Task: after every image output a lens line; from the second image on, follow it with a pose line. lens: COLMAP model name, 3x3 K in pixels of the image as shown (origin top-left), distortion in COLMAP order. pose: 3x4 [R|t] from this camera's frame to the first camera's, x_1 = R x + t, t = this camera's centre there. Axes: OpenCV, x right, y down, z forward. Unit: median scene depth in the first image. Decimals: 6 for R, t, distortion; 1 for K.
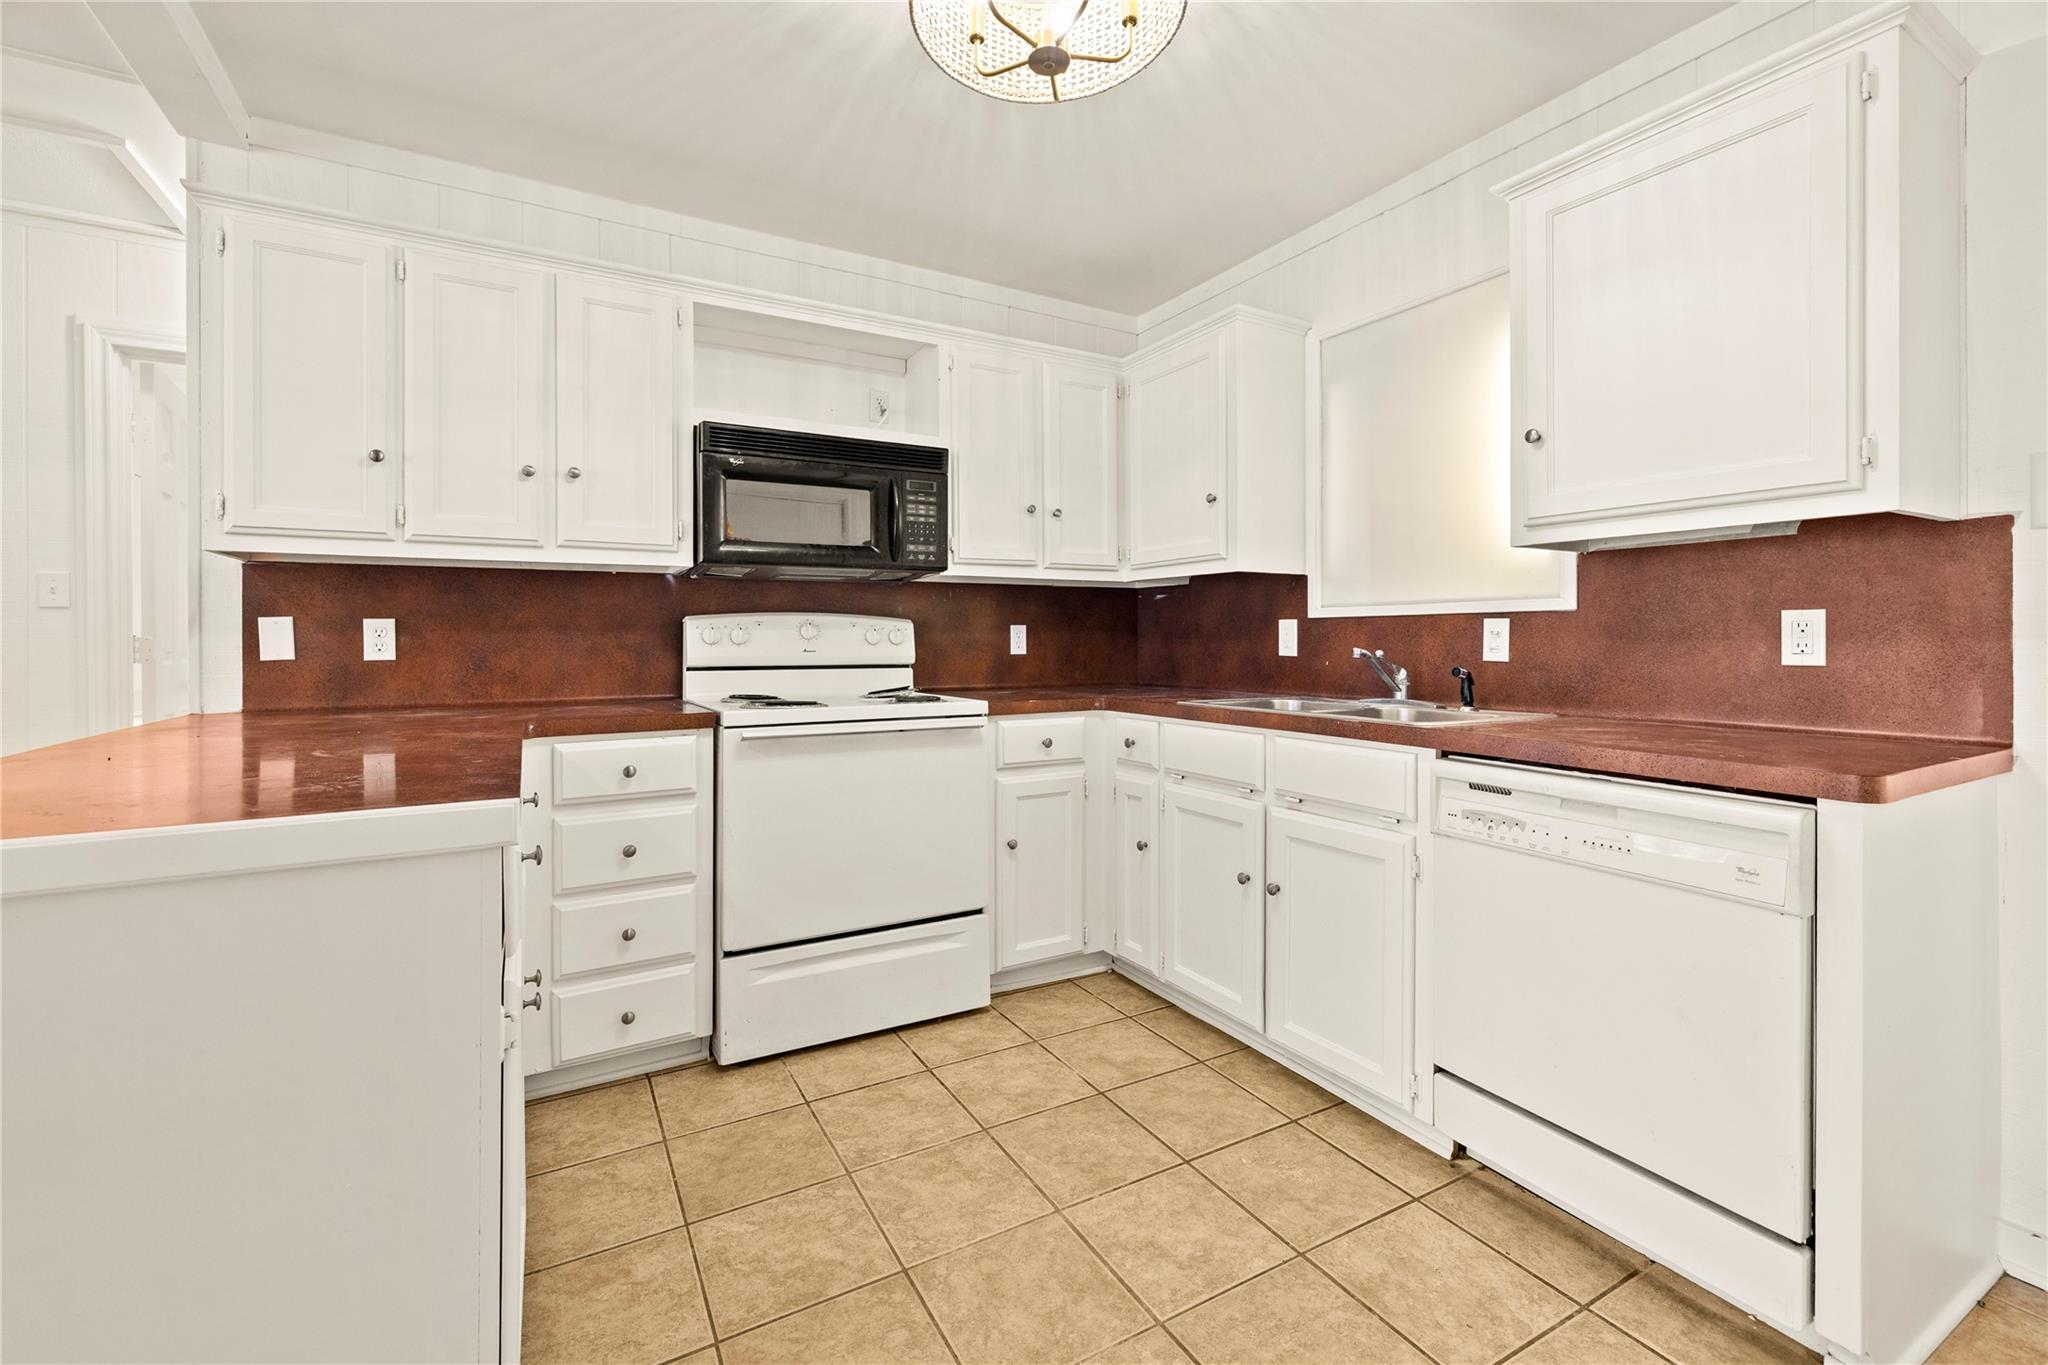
lens RADIAL K [[886.8, 0, 1032.3], [0, 886.8, 640.5], [0, 0, 1]] dist [-0.001004, -0.000168]
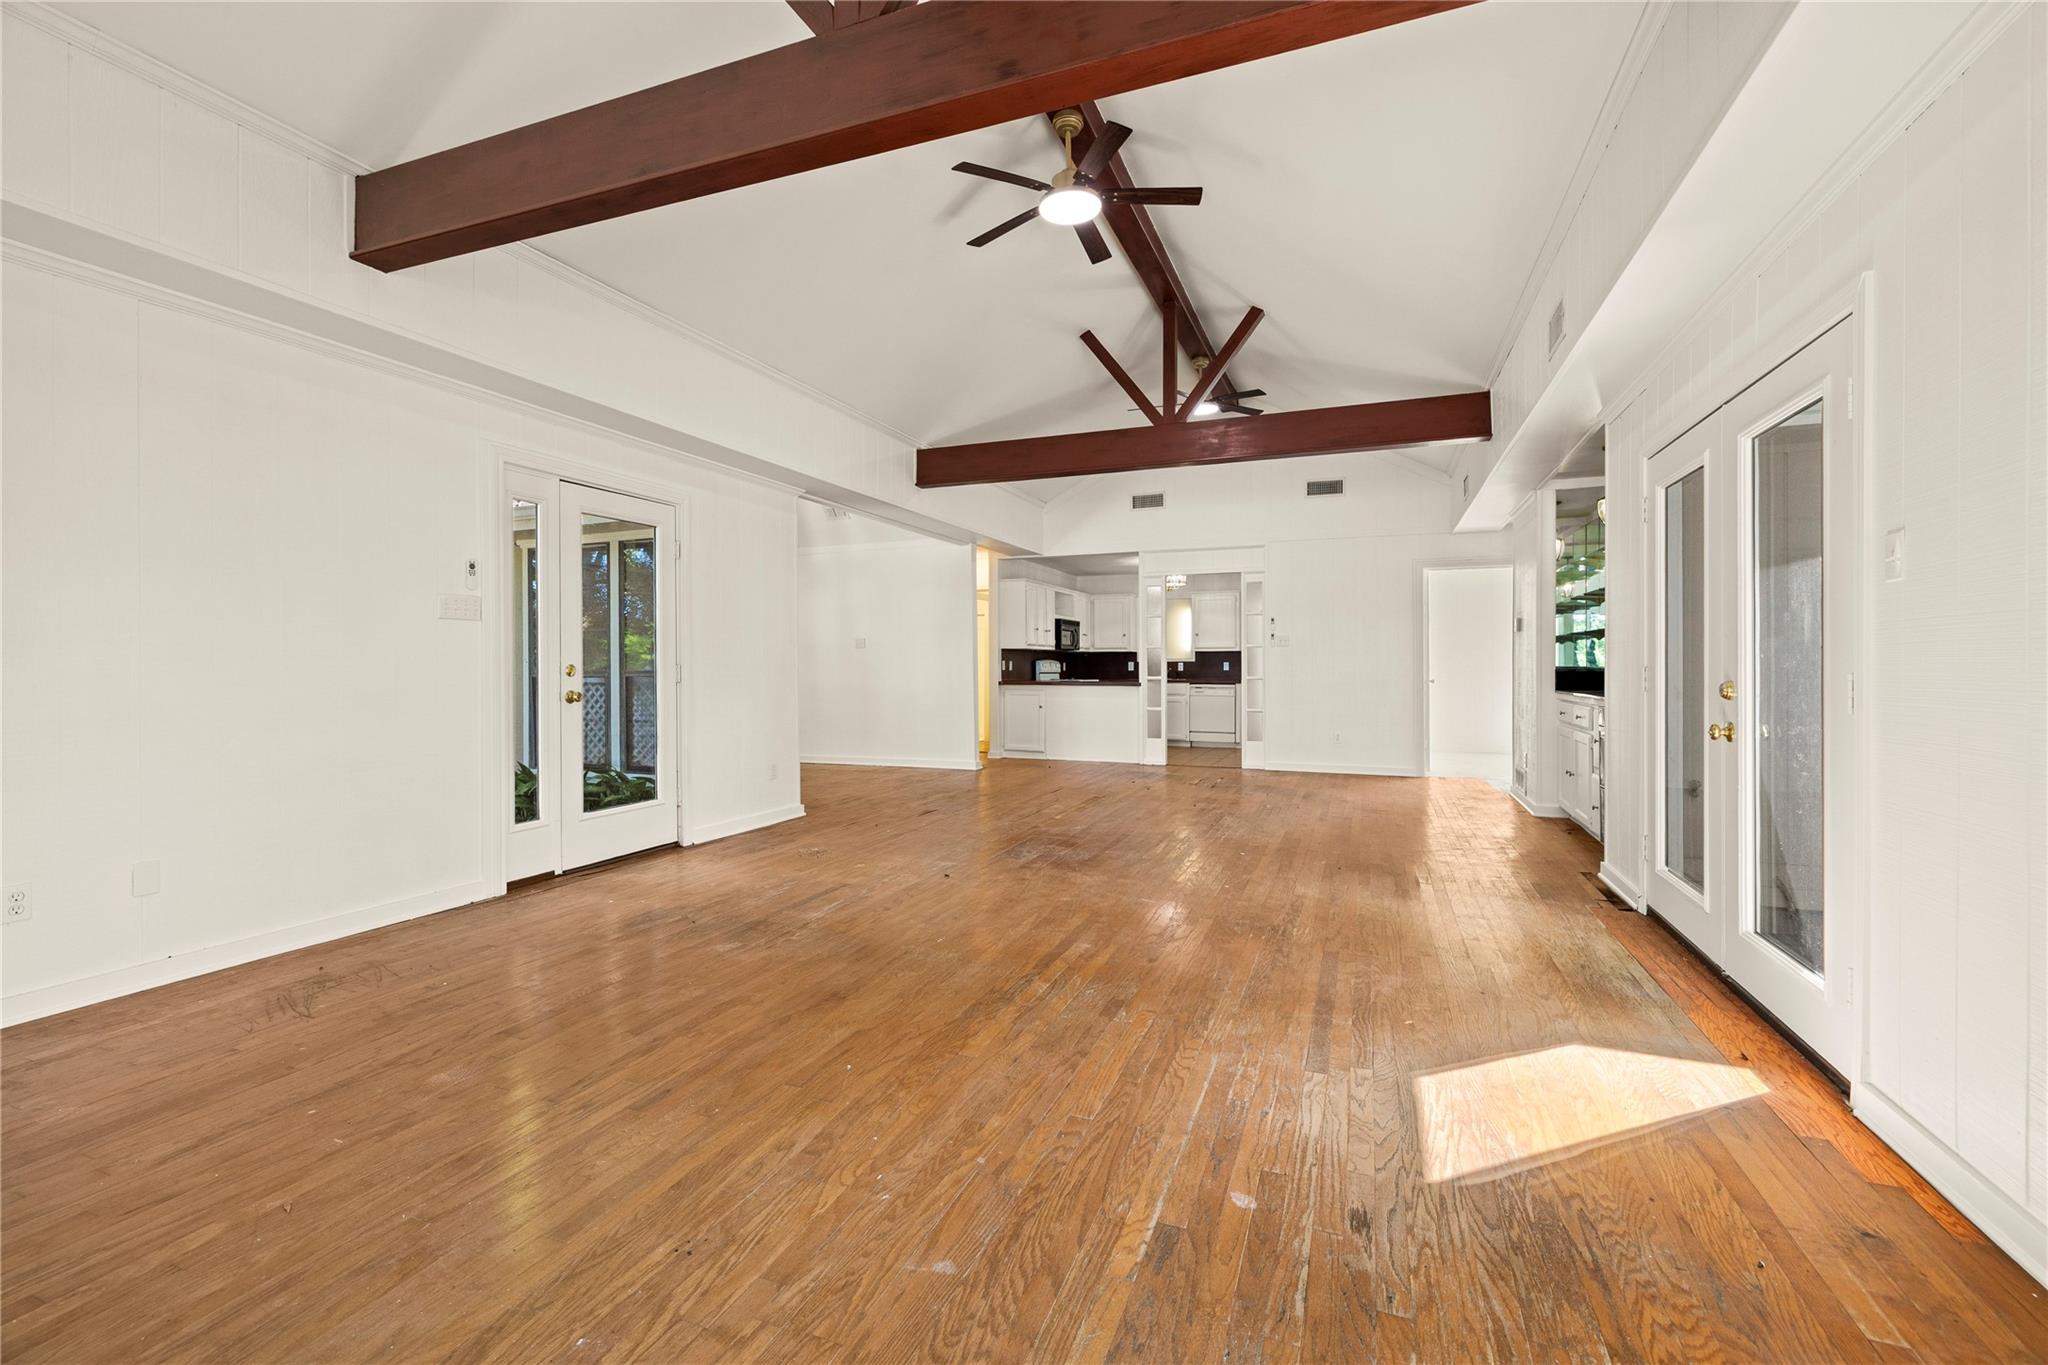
lens RADIAL K [[883.8, 0, 1024.0], [0, 883.8, 682.5], [0, 0, 1]] dist [-0.000261, -0.000034]
pose [[0.775871, -0.003974, 0.630879, -3.737256], [-0.001155, 0.999970, 0.007719, 0.057177], [-0.630891, -0.006717, 0.775843, -2.693795]]
